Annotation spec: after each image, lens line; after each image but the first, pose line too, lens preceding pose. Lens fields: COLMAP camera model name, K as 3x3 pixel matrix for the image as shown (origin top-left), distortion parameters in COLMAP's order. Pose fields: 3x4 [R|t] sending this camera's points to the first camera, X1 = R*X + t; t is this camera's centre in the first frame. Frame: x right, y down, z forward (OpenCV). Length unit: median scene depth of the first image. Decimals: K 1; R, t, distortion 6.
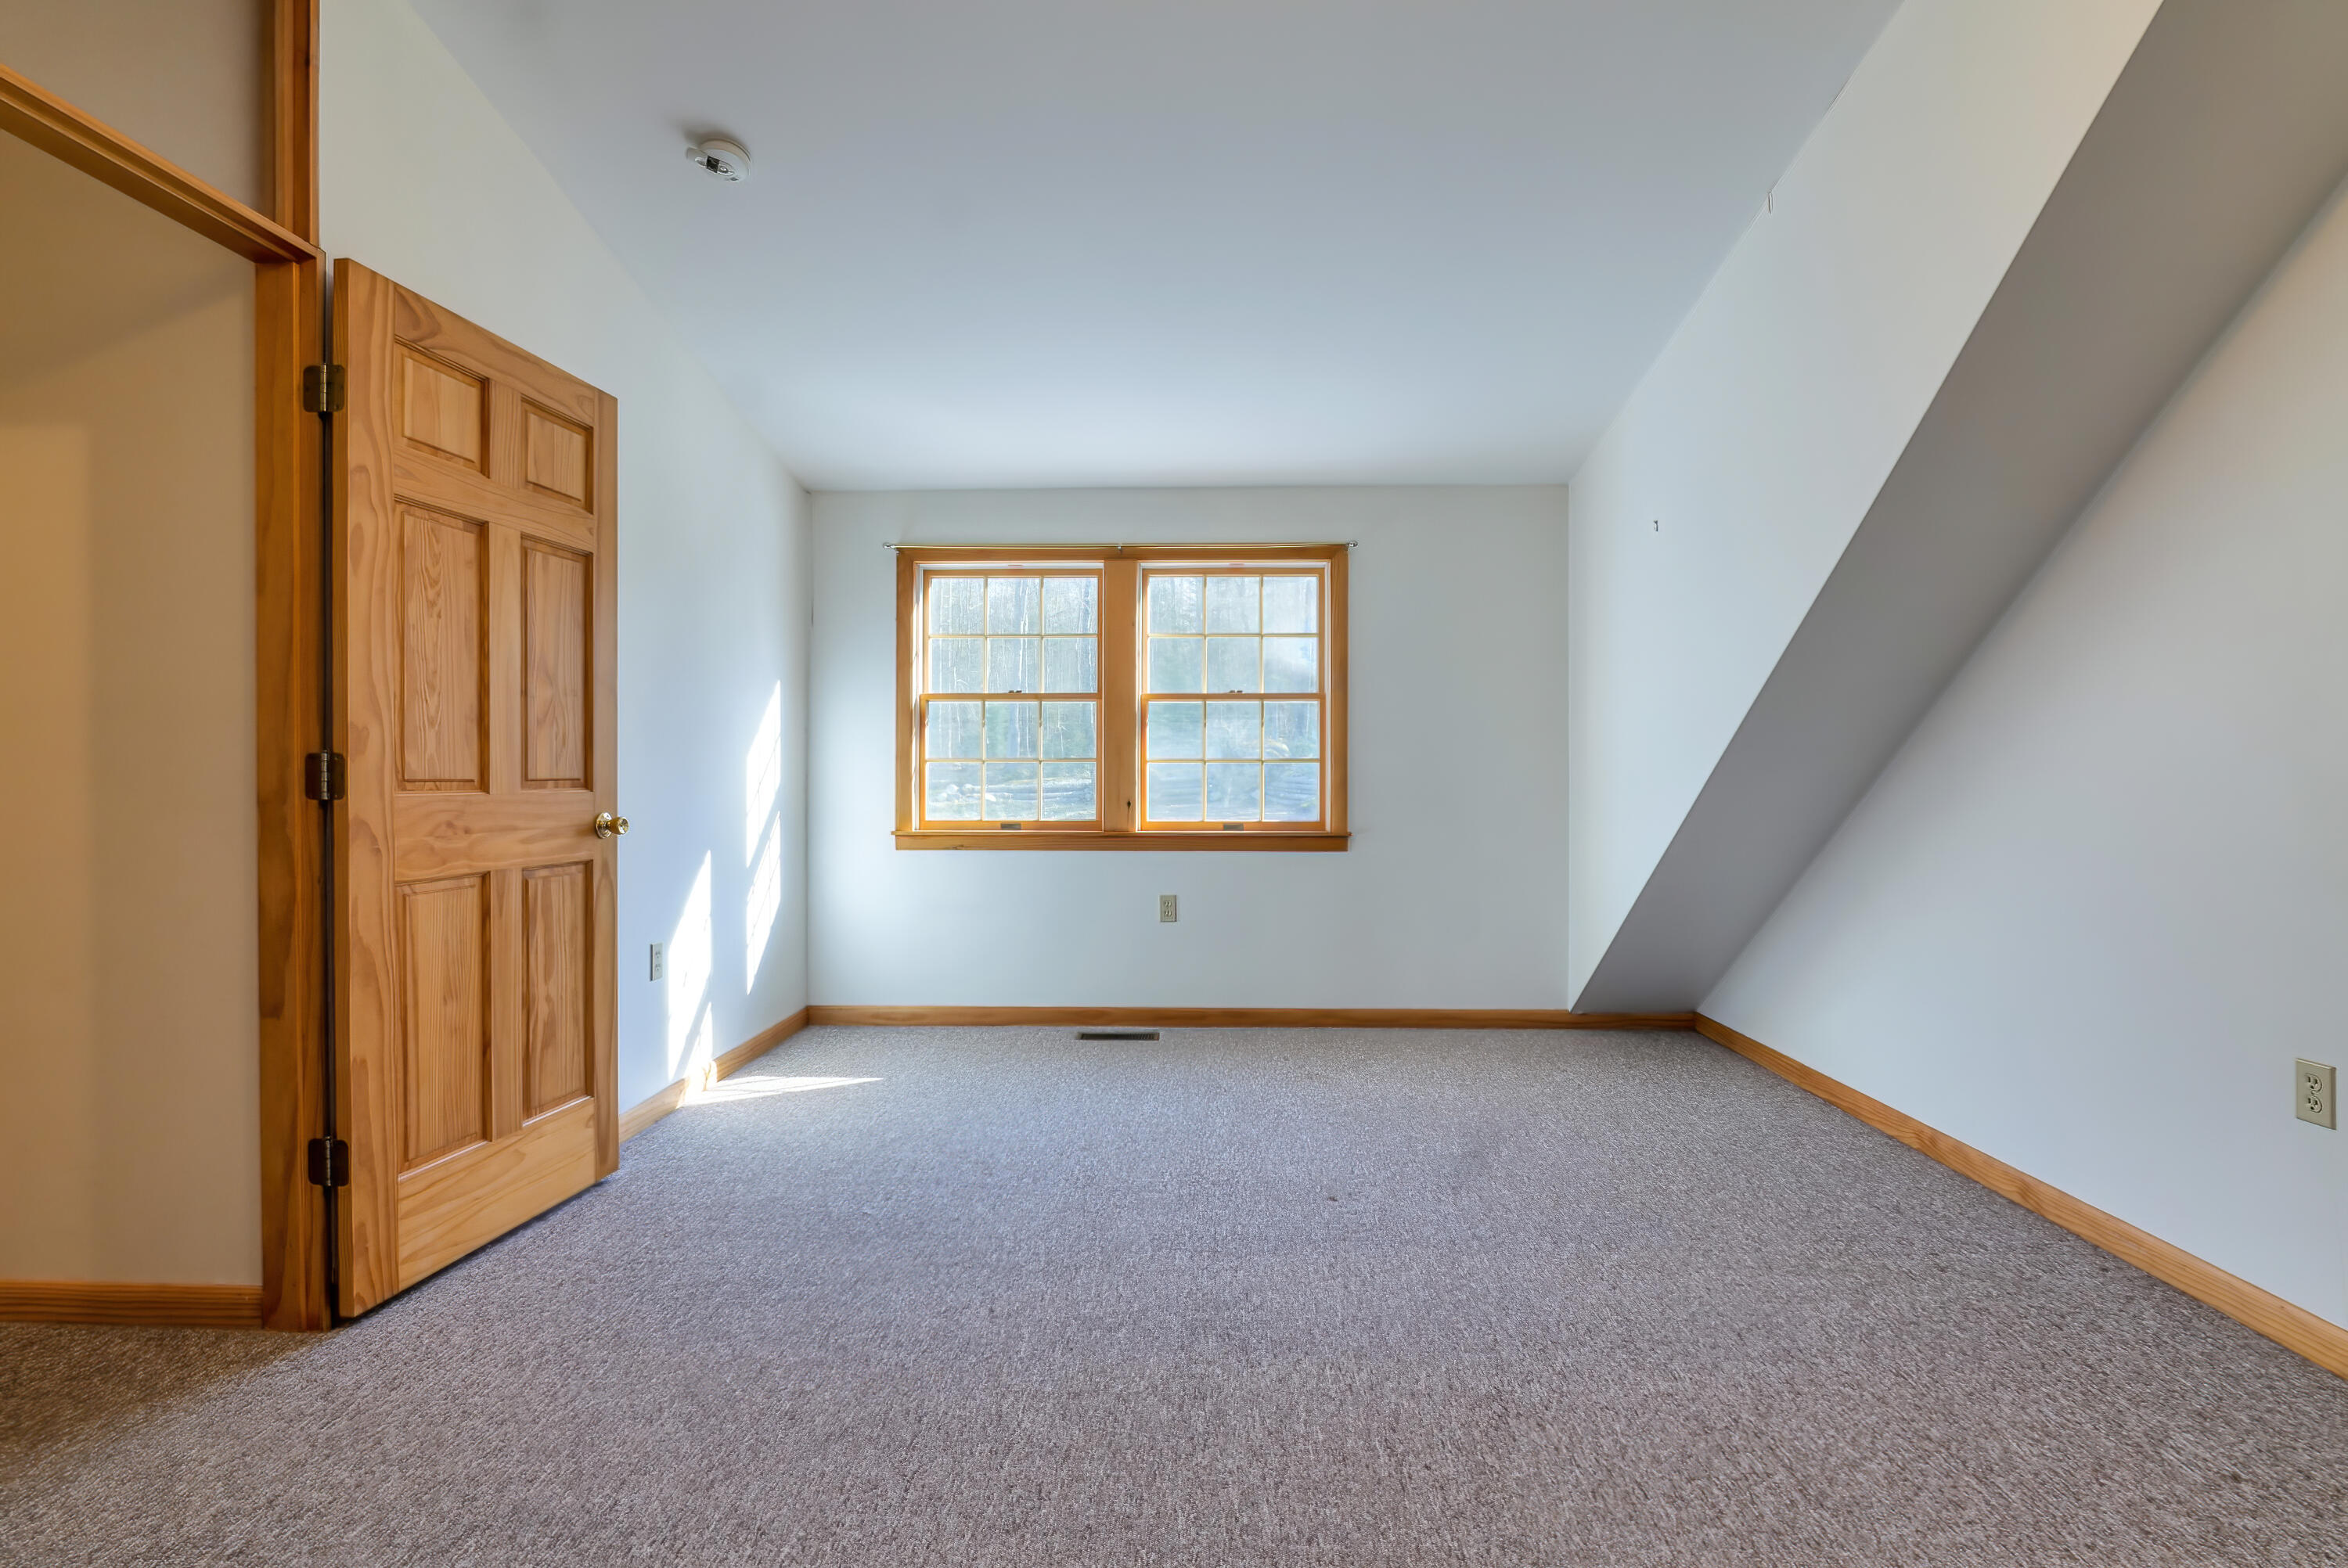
lens RADIAL K [[1090.8, 0, 1173.8], [0, 1090.8, 788.8], [0, 0, 1]] dist [-0.018216, 0.003942]
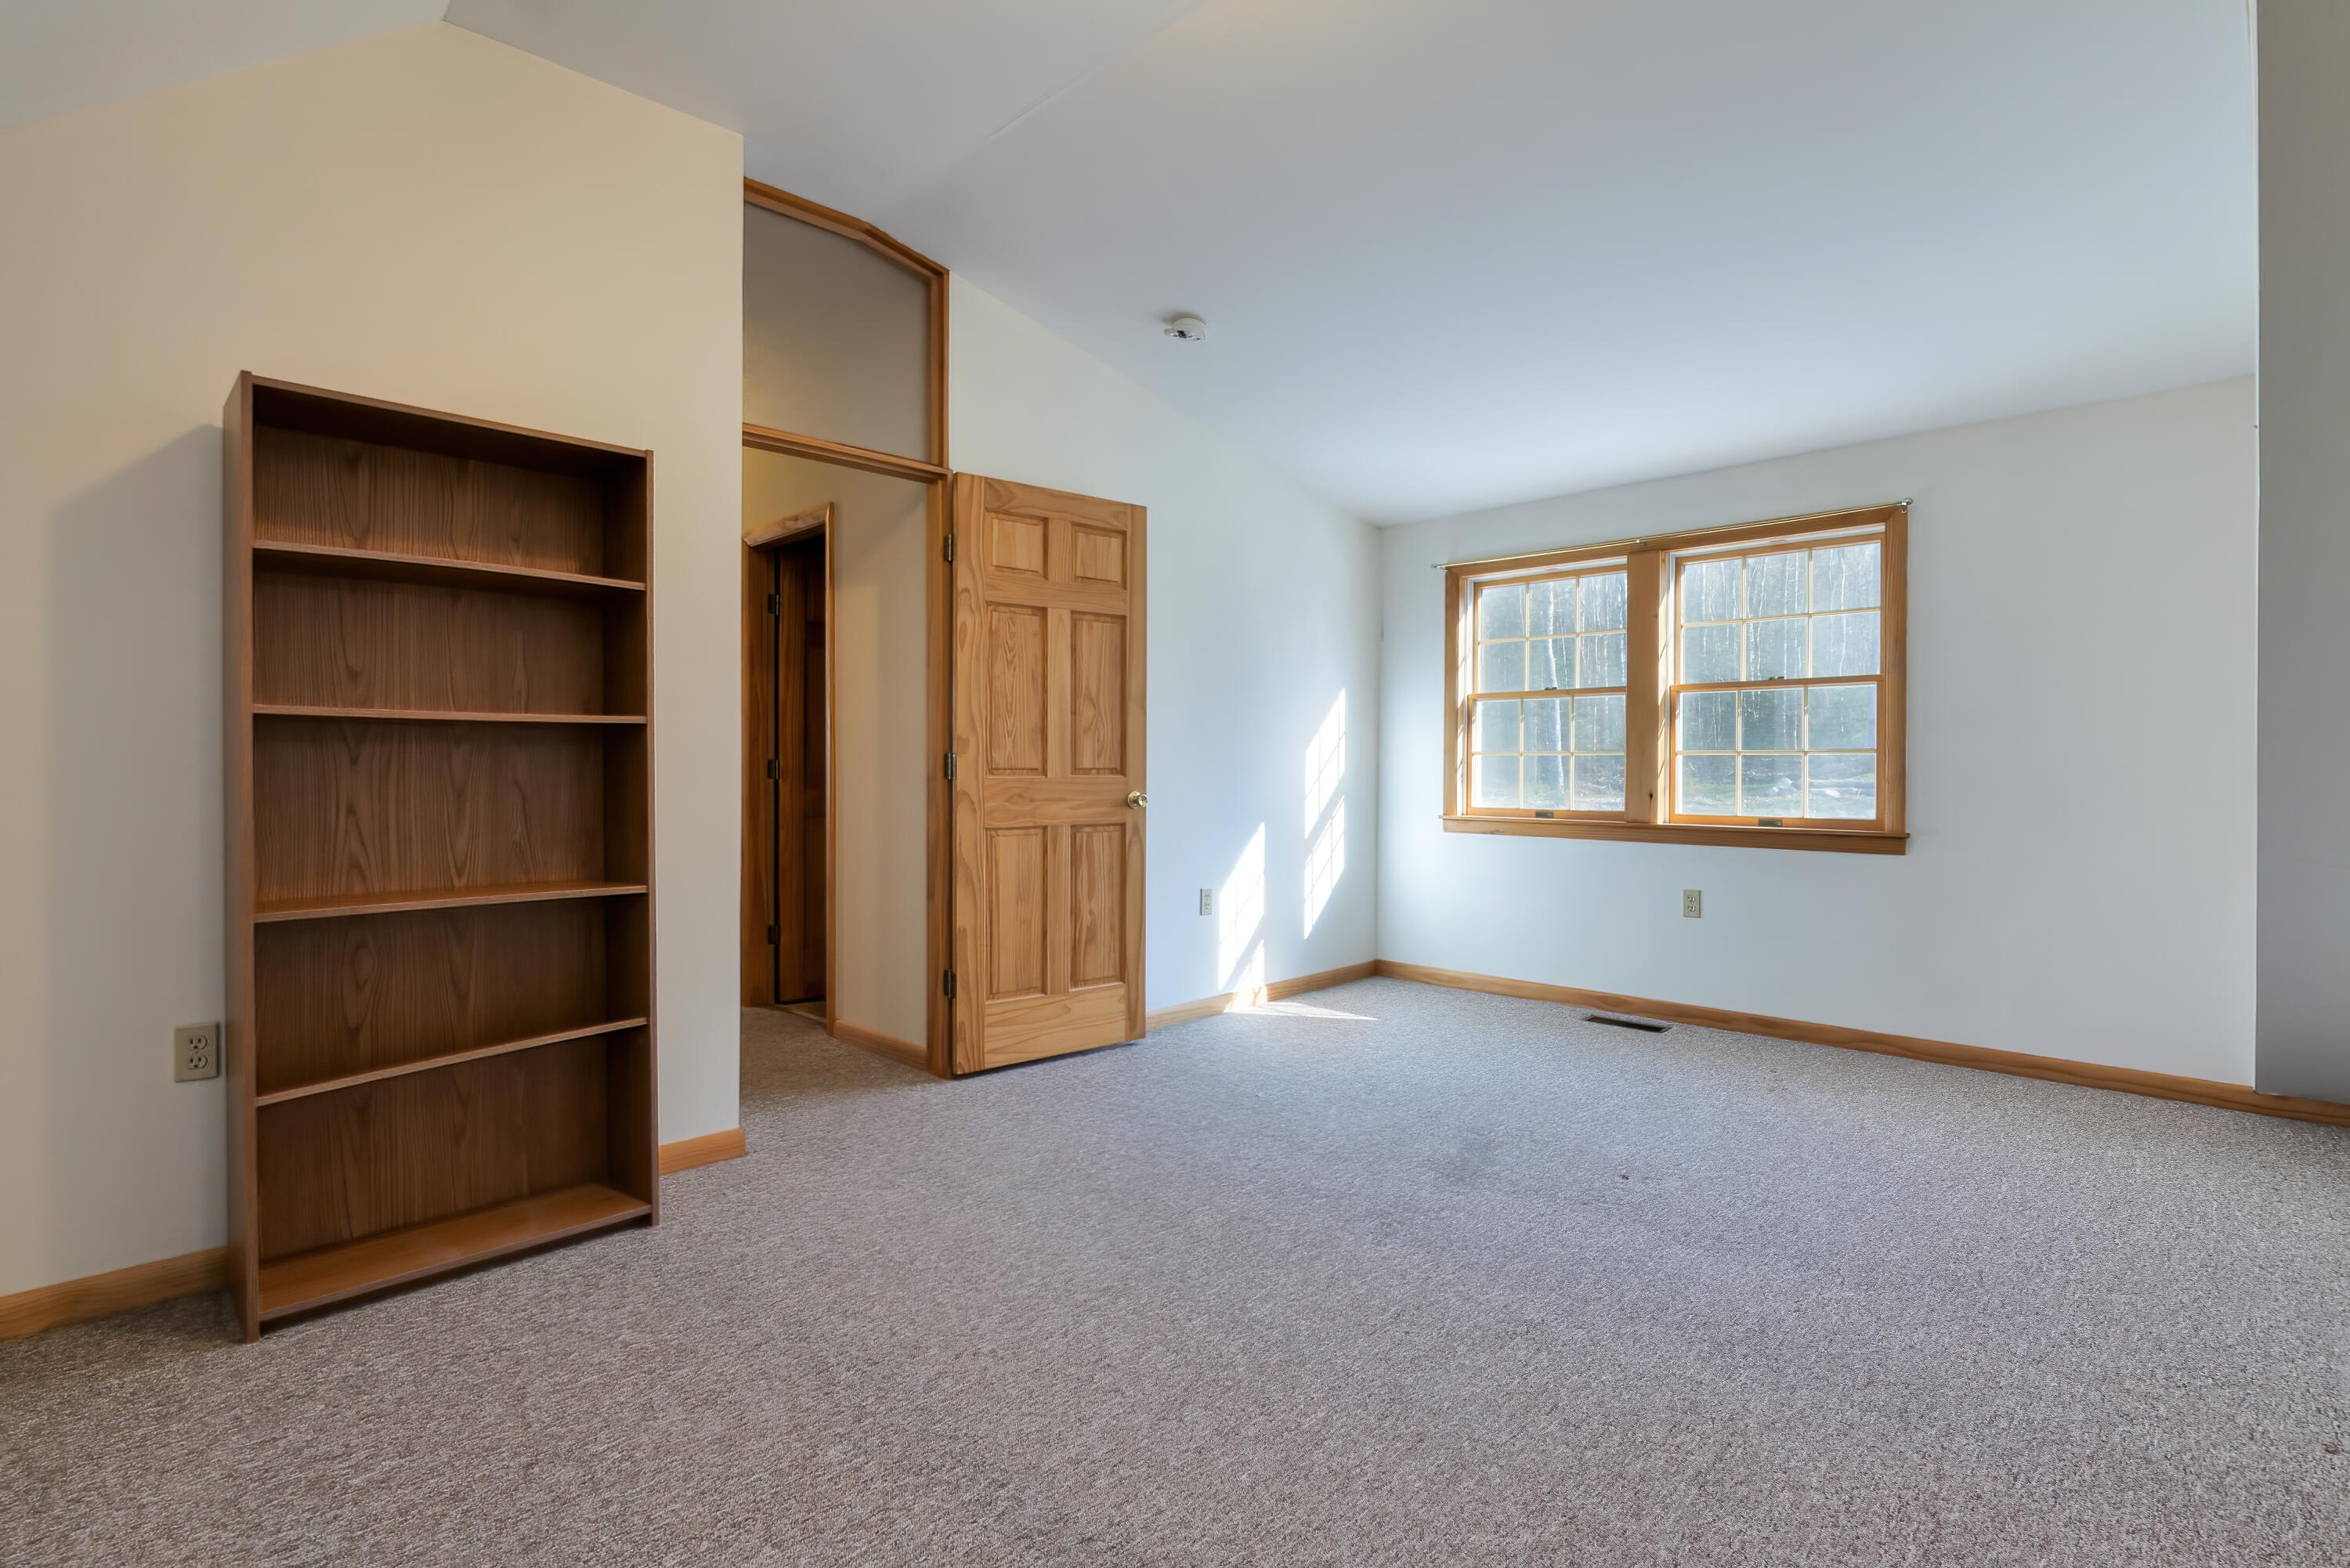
lens RADIAL K [[1091.9, 0, 1177.9], [0, 1091.9, 778.9], [0, 0, 1]] dist [-0.018216, 0.003942]
pose [[0.736289, 0.009351, -0.676603, 0.529637], [-0.010833, 0.999939, 0.002032, 0.001515], [0.676581, 0.005833, 0.736345, -0.048920]]
